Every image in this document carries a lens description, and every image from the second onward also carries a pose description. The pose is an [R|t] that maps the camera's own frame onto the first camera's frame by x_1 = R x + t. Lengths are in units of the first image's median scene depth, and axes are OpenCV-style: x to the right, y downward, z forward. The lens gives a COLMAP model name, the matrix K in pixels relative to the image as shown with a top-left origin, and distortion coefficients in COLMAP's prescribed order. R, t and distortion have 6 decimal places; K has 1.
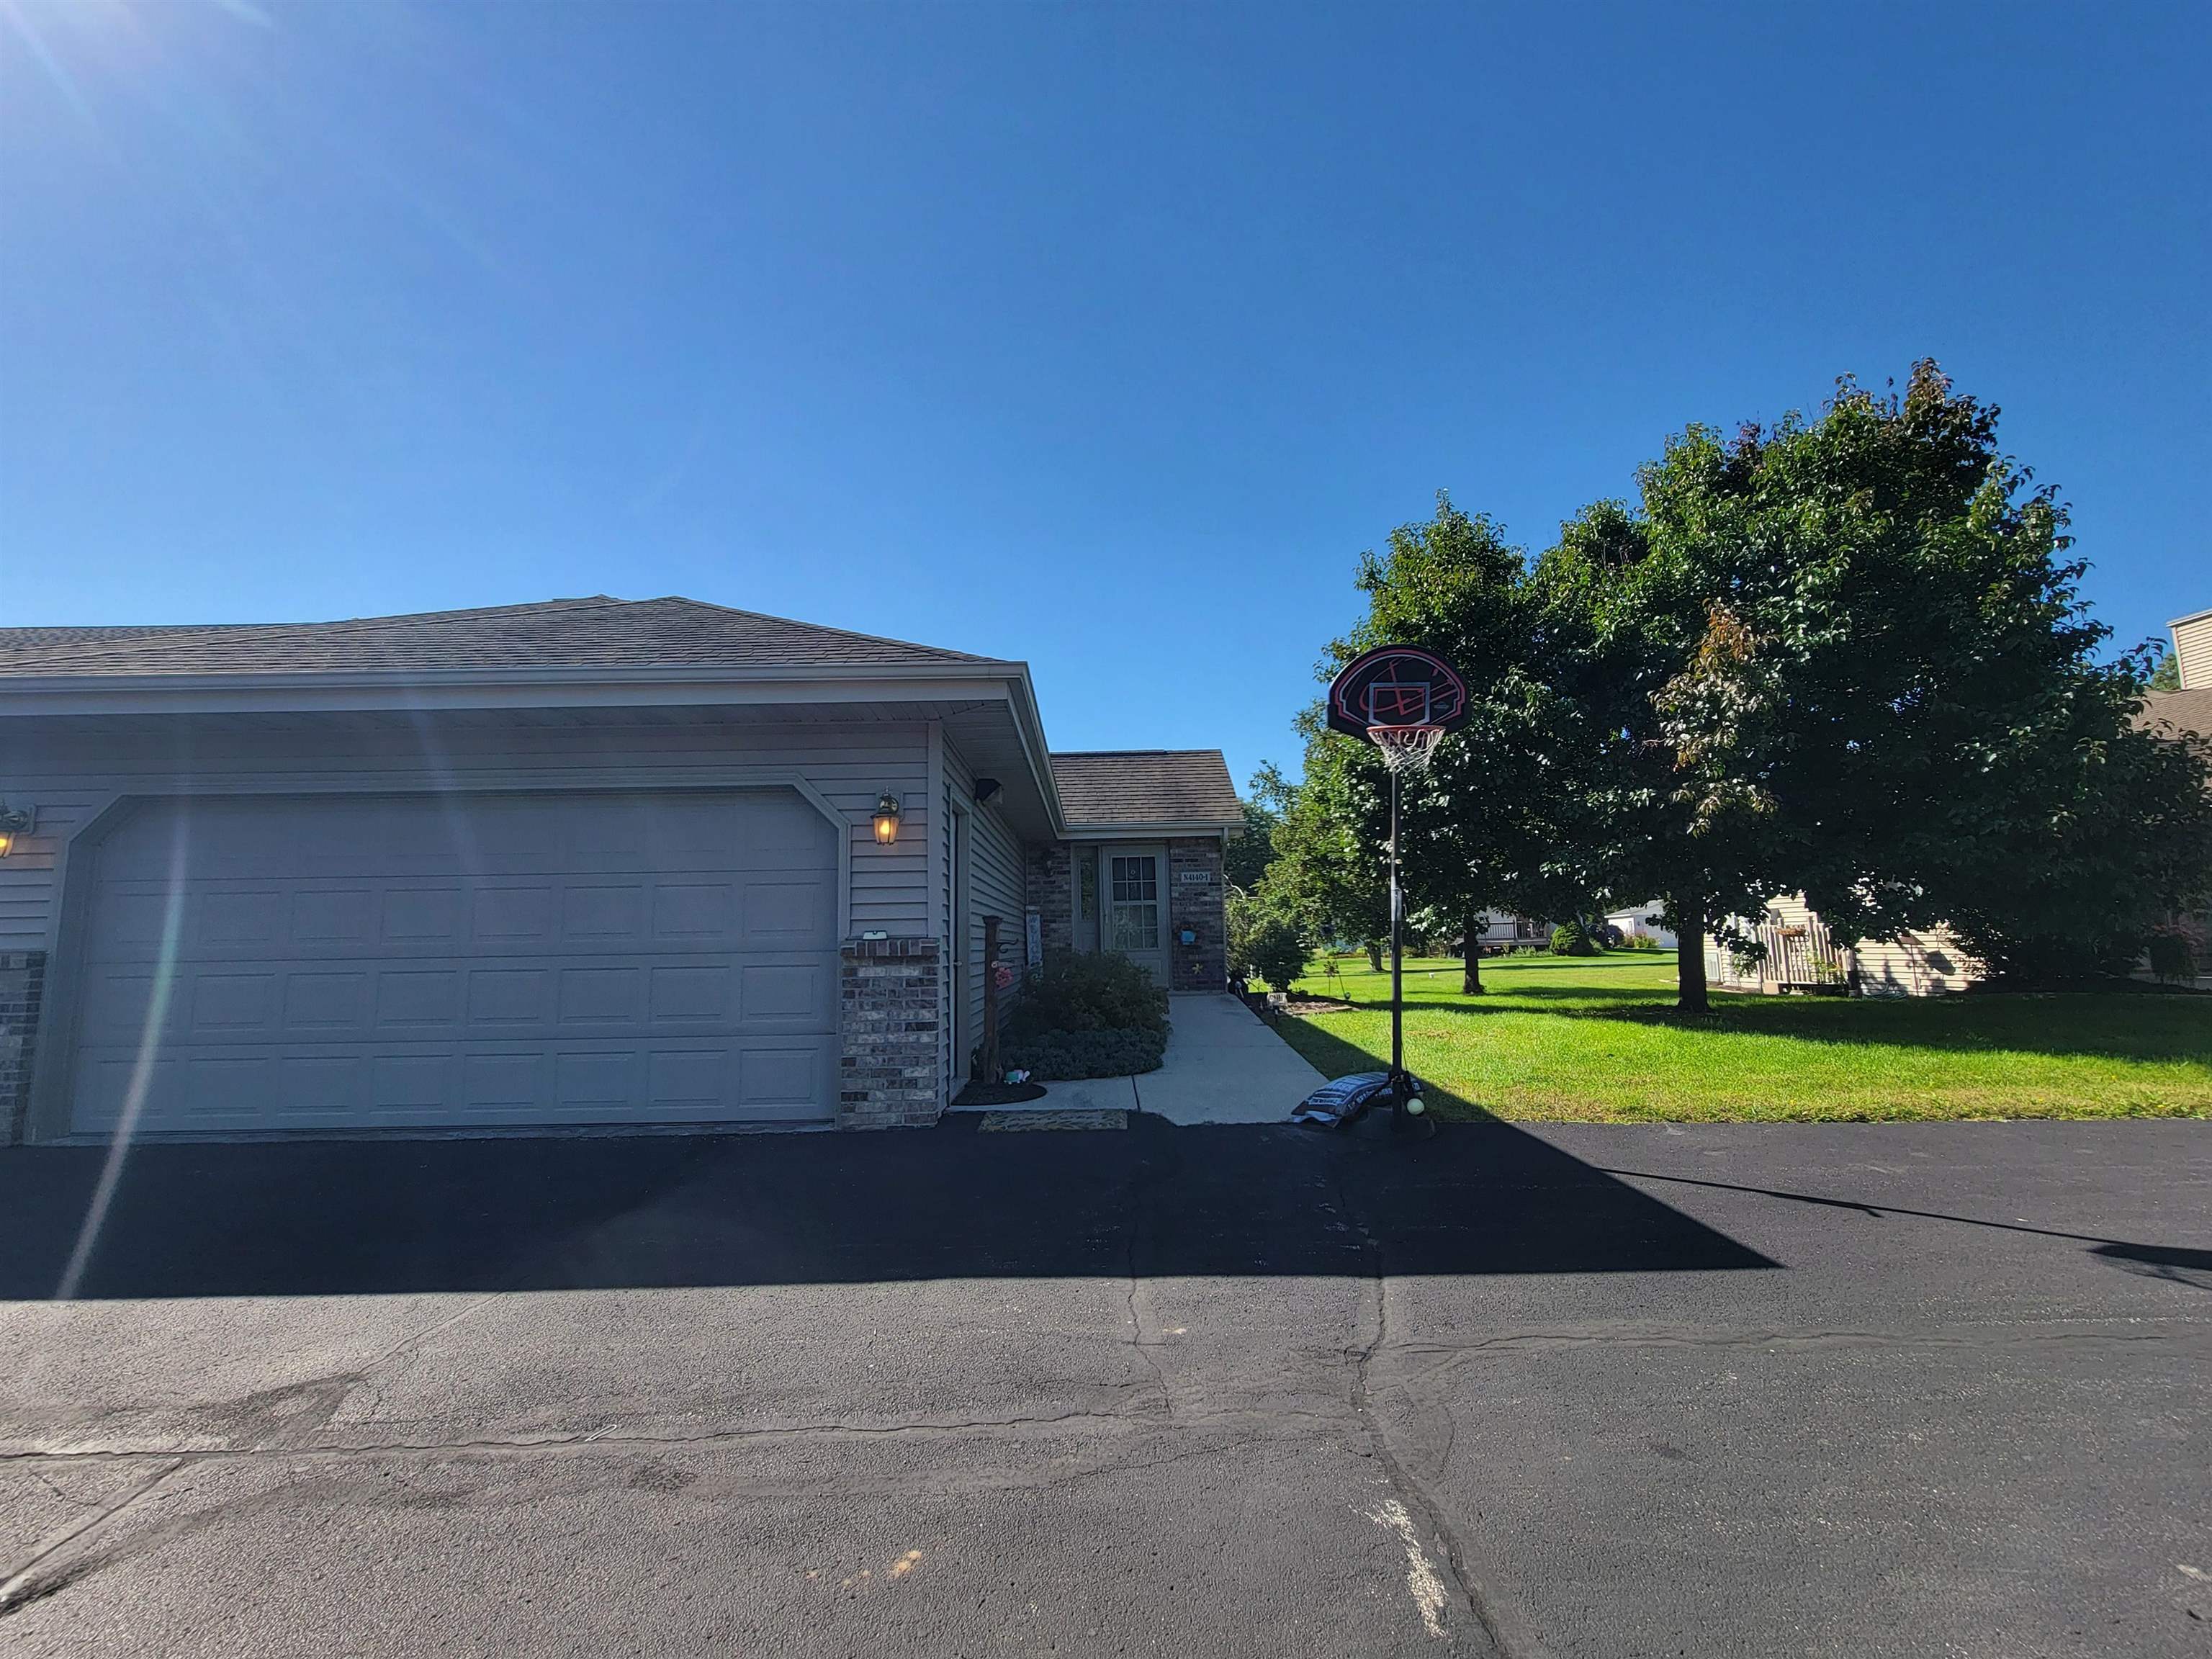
lens RADIAL K [[885.1, 0, 1106.0], [0, 885.1, 829.5], [0, 0, 1]] dist [-0.001330, 0.000047]
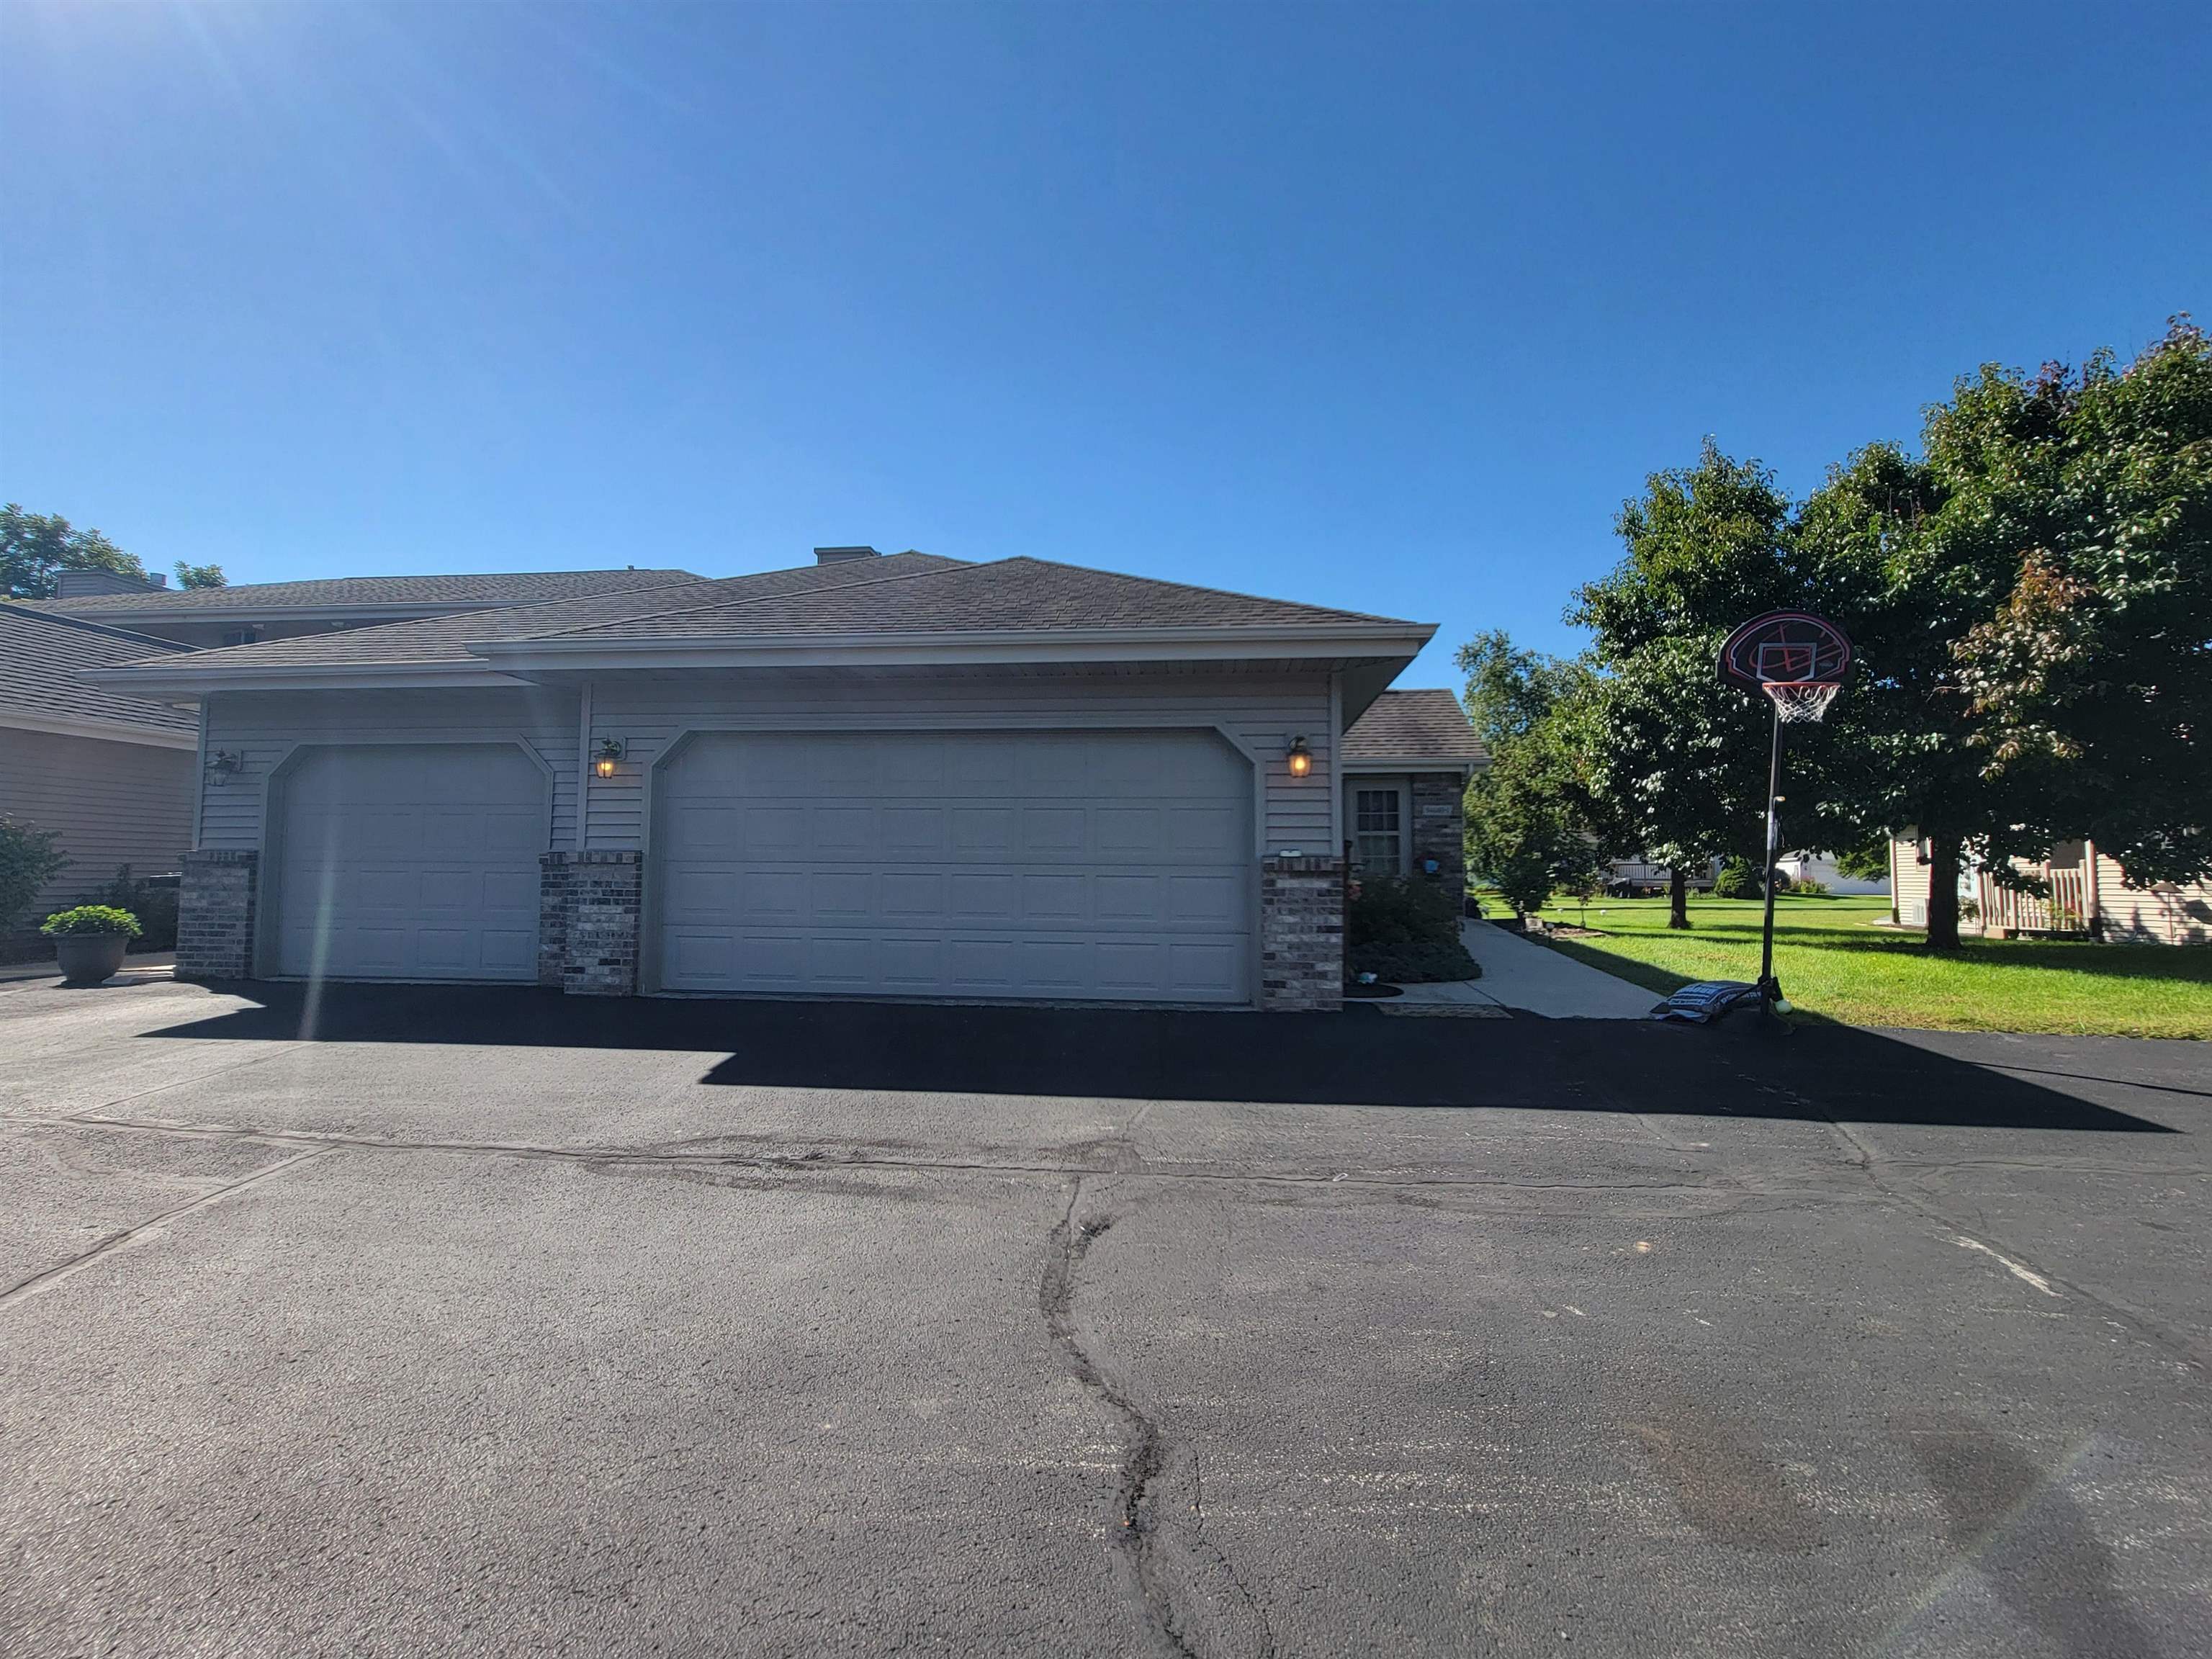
lens RADIAL K [[894.5, 0, 1105.3], [0, 894.5, 814.9], [0, 0, 1]] dist [-0.013311, 0.005101]
pose [[0.994344, 0.018439, -0.104591, -0.263167], [-0.012084, 0.998060, 0.061071, -0.002303], [0.105514, -0.059462, 0.992638, -0.156083]]
